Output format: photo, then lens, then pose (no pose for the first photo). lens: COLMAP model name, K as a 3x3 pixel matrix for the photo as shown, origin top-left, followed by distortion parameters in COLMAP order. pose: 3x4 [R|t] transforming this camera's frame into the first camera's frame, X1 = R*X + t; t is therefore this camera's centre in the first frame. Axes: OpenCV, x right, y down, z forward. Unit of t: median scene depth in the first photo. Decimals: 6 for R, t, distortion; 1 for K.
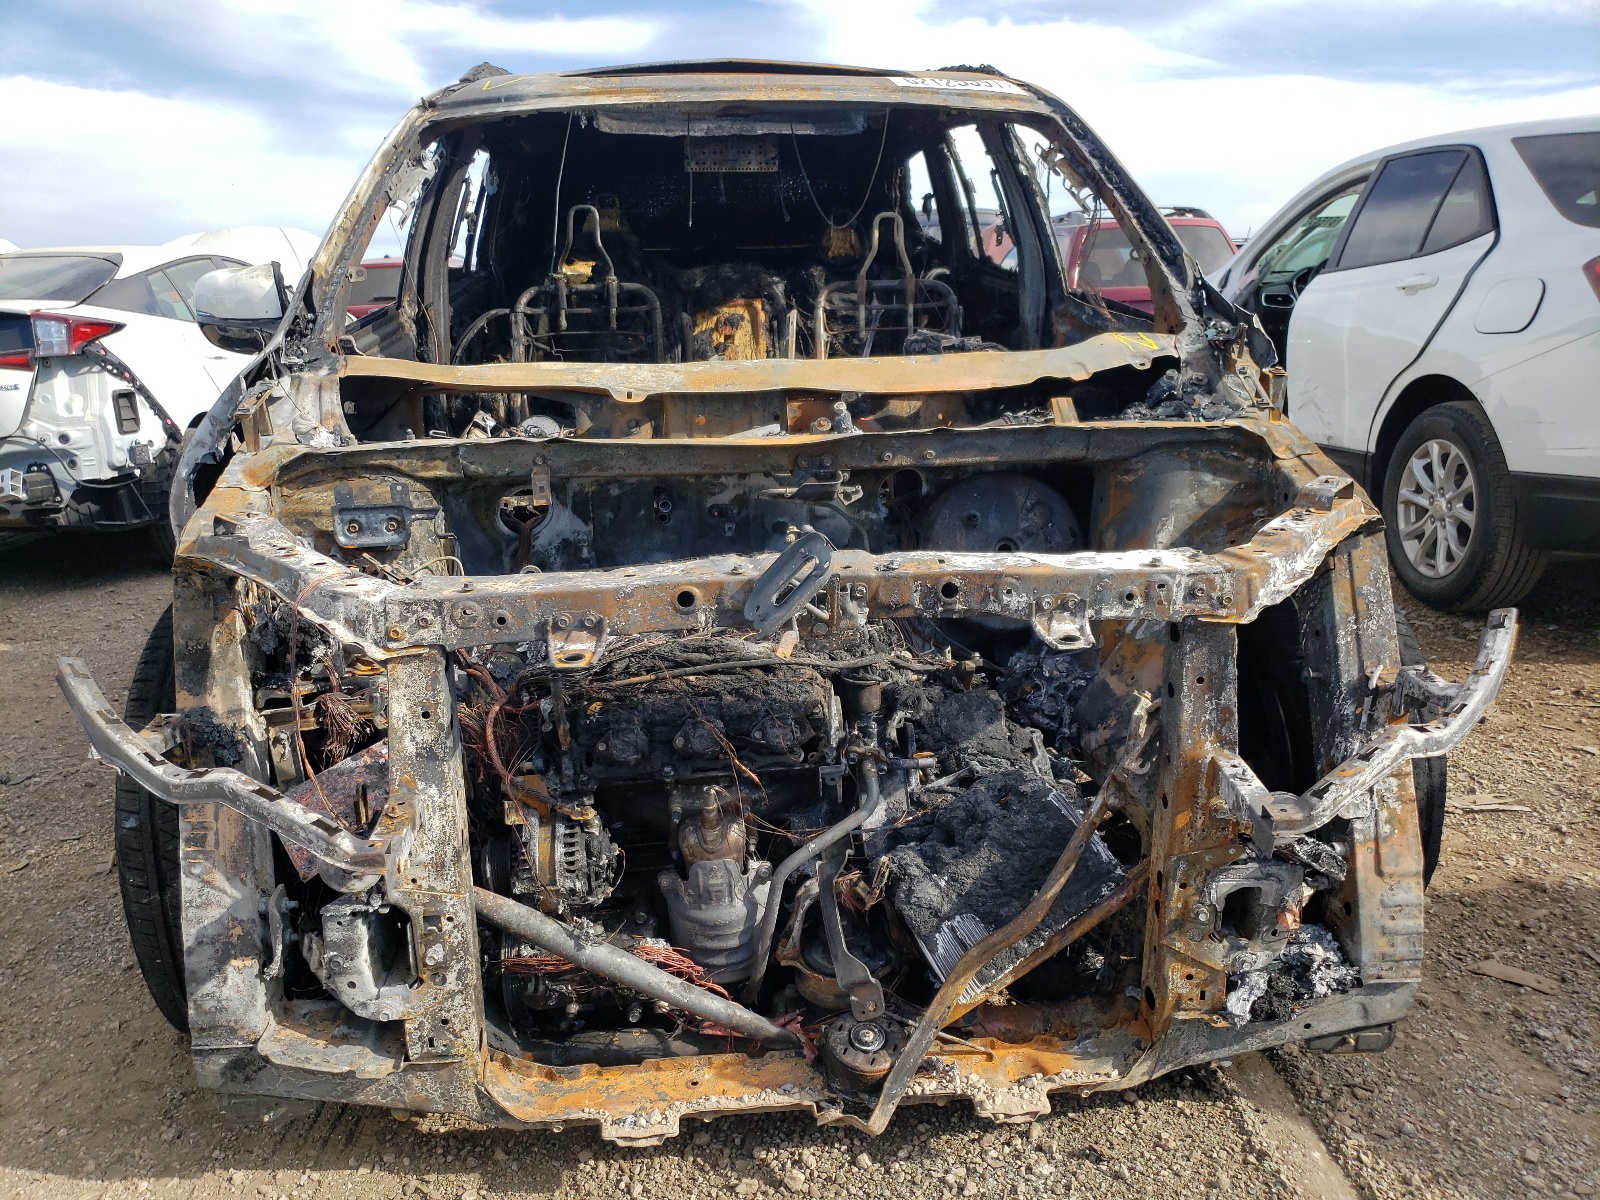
lens RADIAL K [[1217.5, 0, 780.7], [0, 1217.5, 605.5], [0, 0, 1]] dist [0.003563, 0.007296]
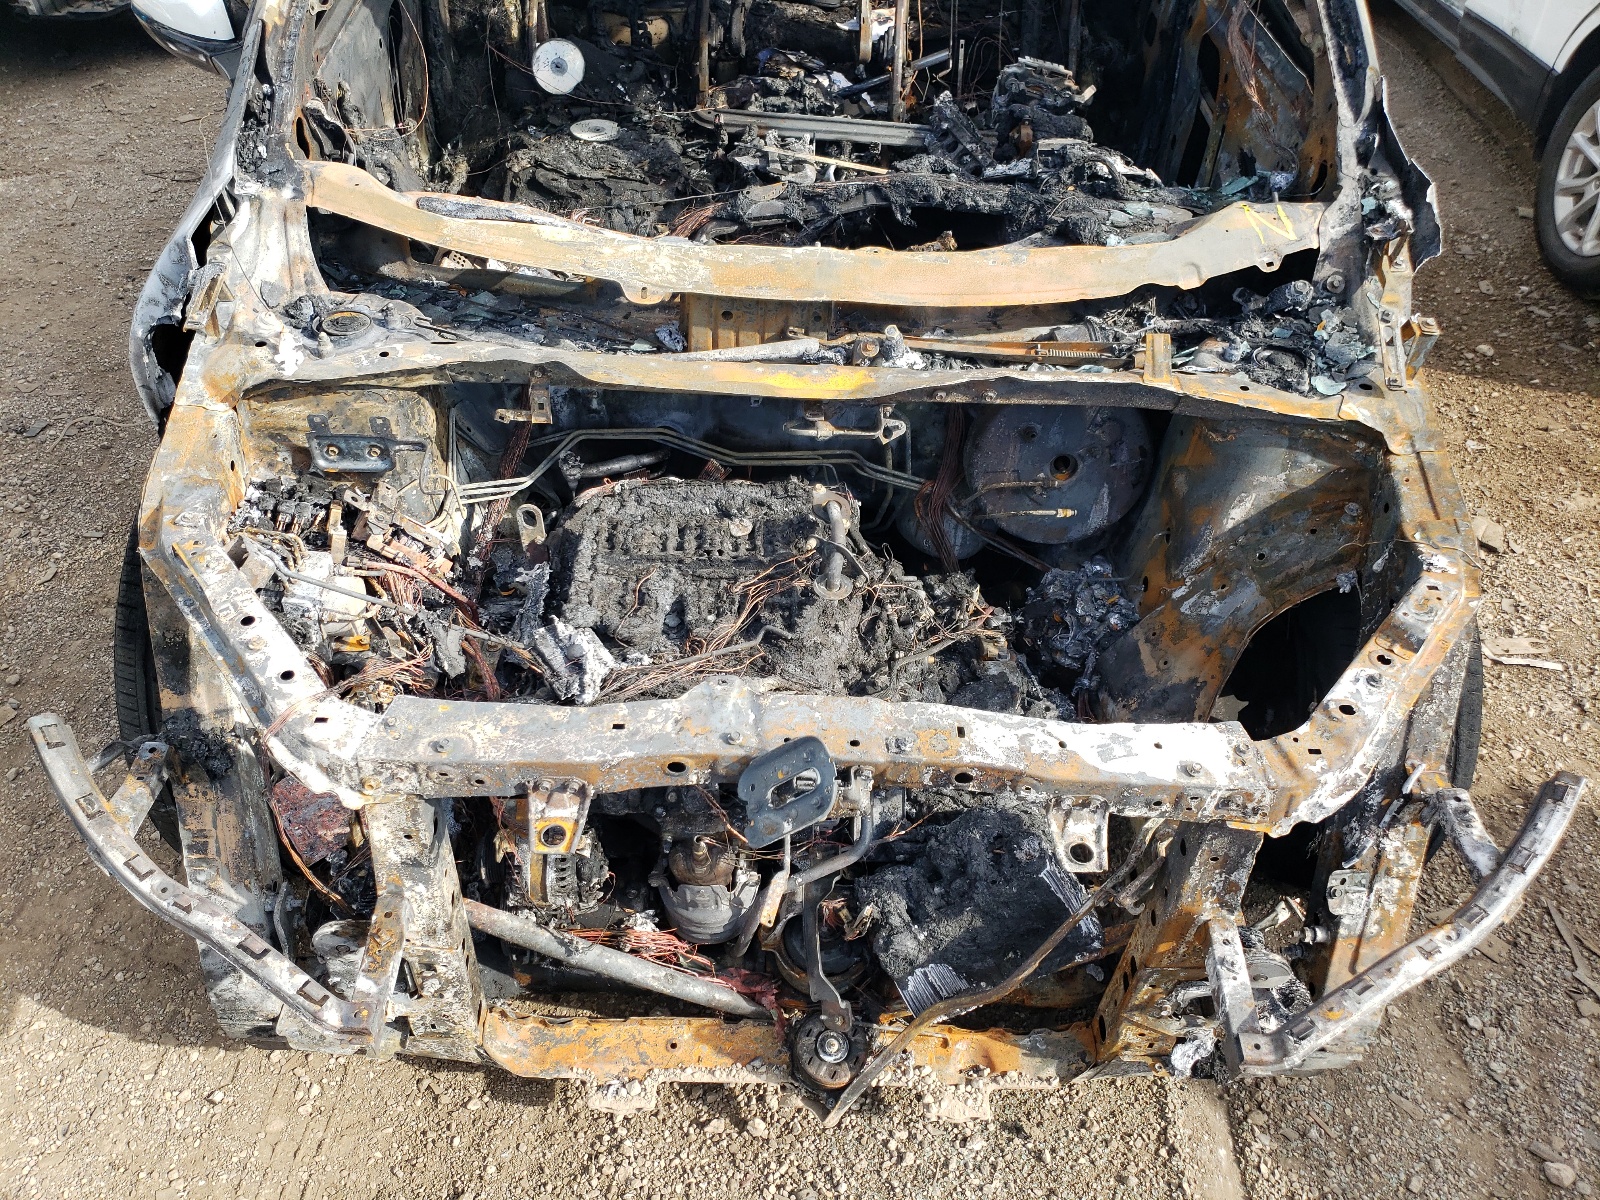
lens RADIAL K [[1225.4, 0, 770.6], [0, 1225.4, 572.5], [0, 0, 1]] dist [-0.020527, 0.049295]
pose [[0.995084, 0.096982, -0.020044, -0.002586], [-0.077720, 0.890213, 0.448866, -0.493736], [0.061375, -0.445102, 0.893374, 0.207146]]
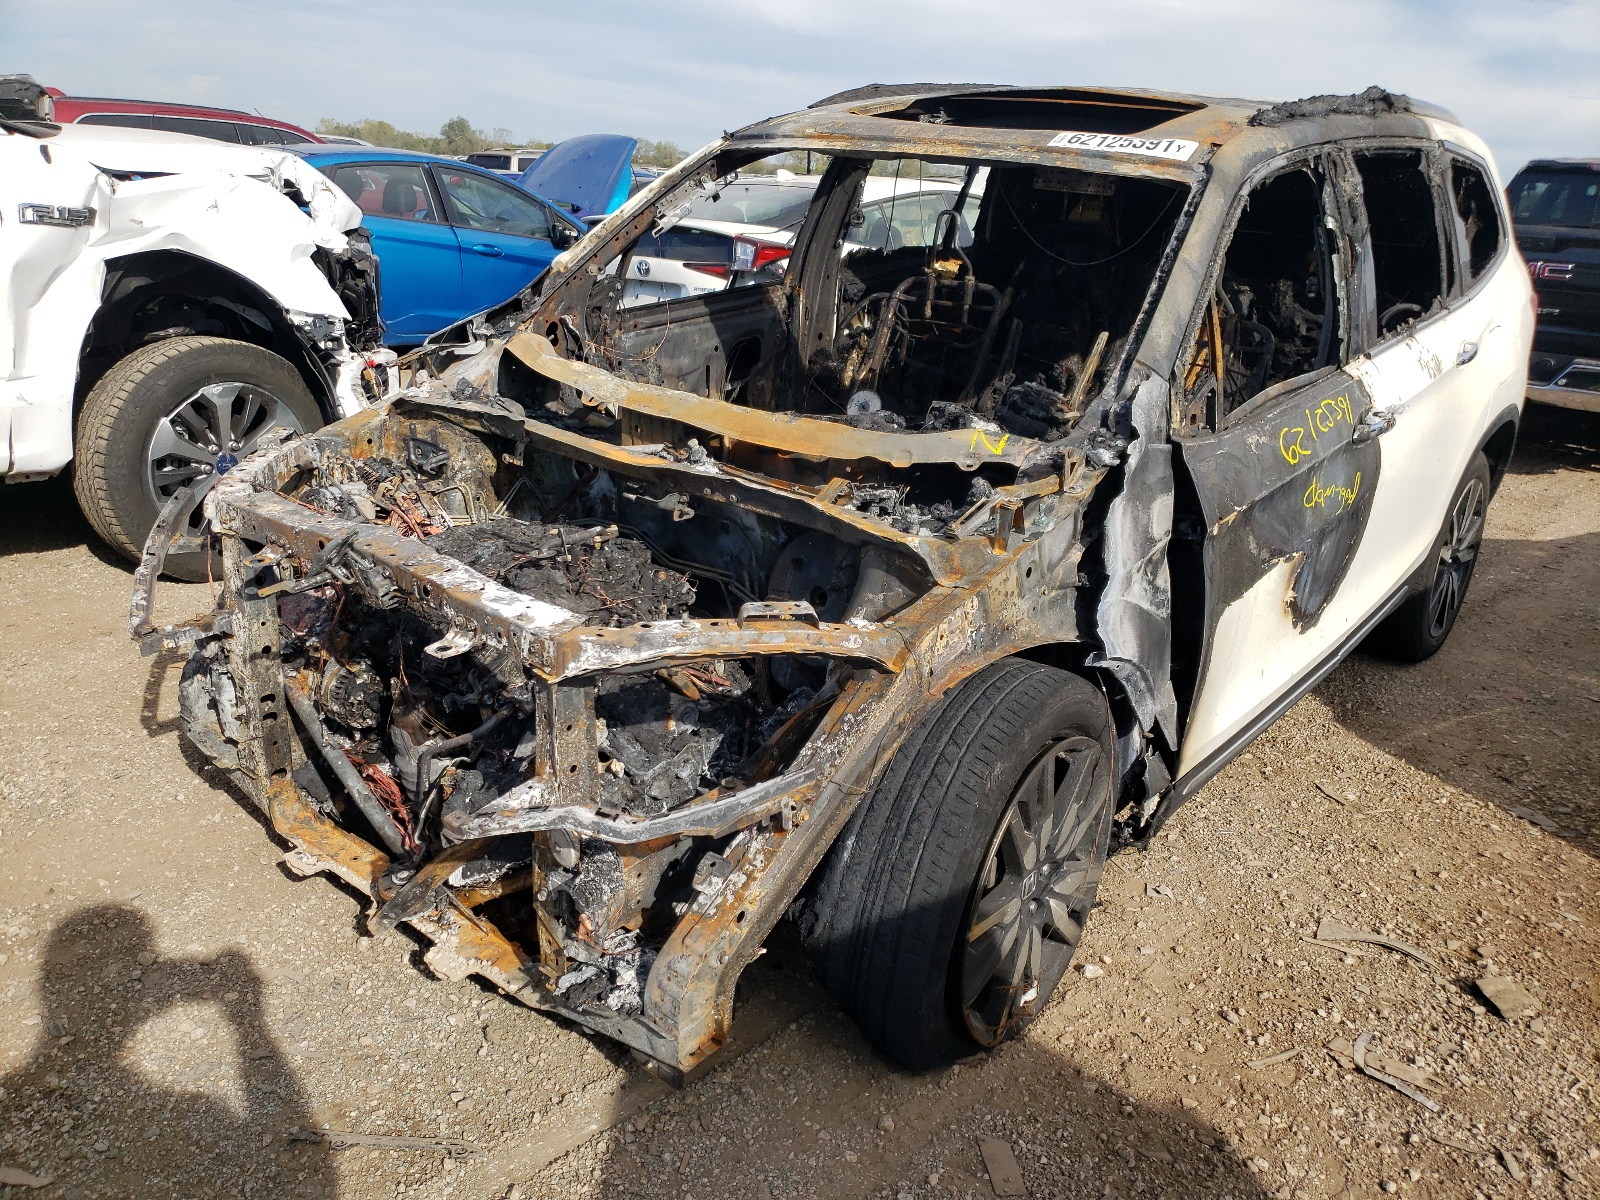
lens RADIAL K [[1204.6, 0, 800.0], [0, 1204.6, 600.0], [0, 0, 1]] dist [-0.003213, -0.000286]
pose [[0.715476, 0.300342, -0.630784, 1.199262], [-0.251409, 0.953077, 0.168634, -0.312182], [0.651834, 0.037932, 0.757412, 0.201483]]
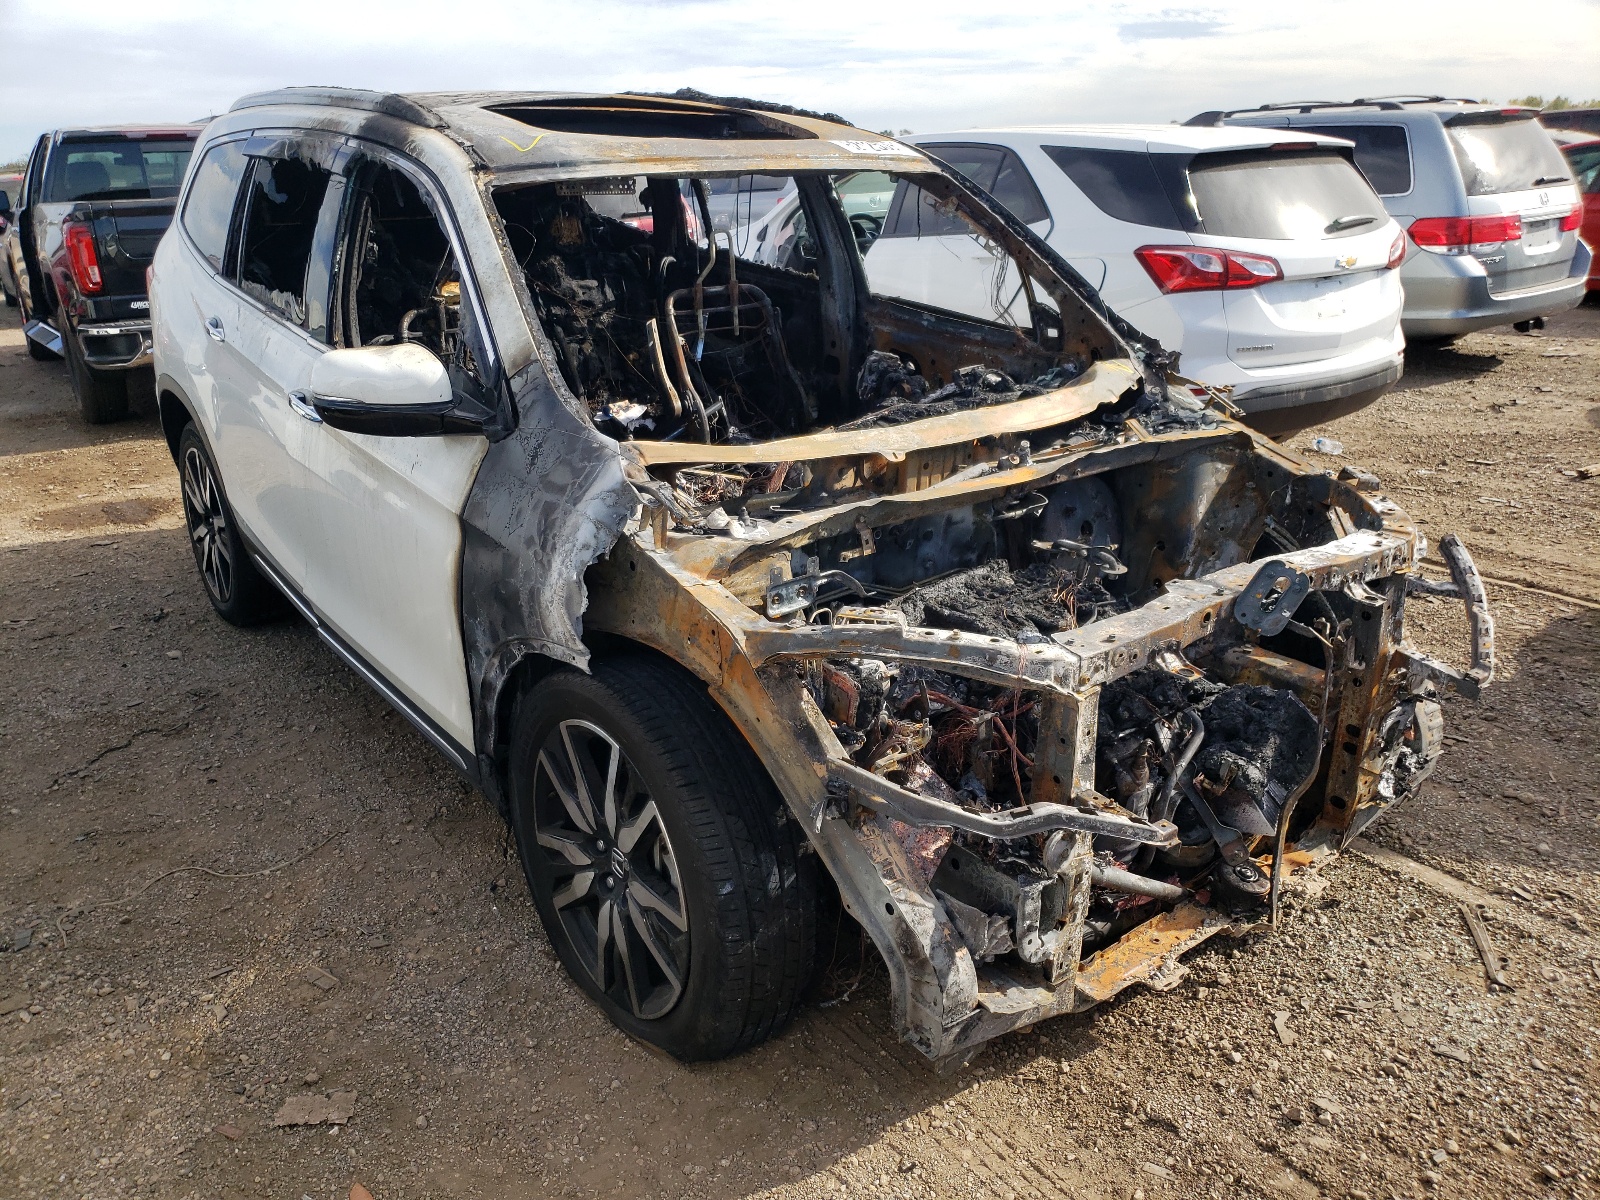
lens RADIAL K [[1225.4, 0, 770.6], [0, 1225.4, 572.5], [0, 0, 1]] dist [-0.020527, 0.049295]
pose [[0.847569, -0.165107, 0.504347, -1.125877], [0.136073, 0.986212, 0.094180, -0.240933], [-0.512943, -0.011196, 0.858350, -0.010810]]
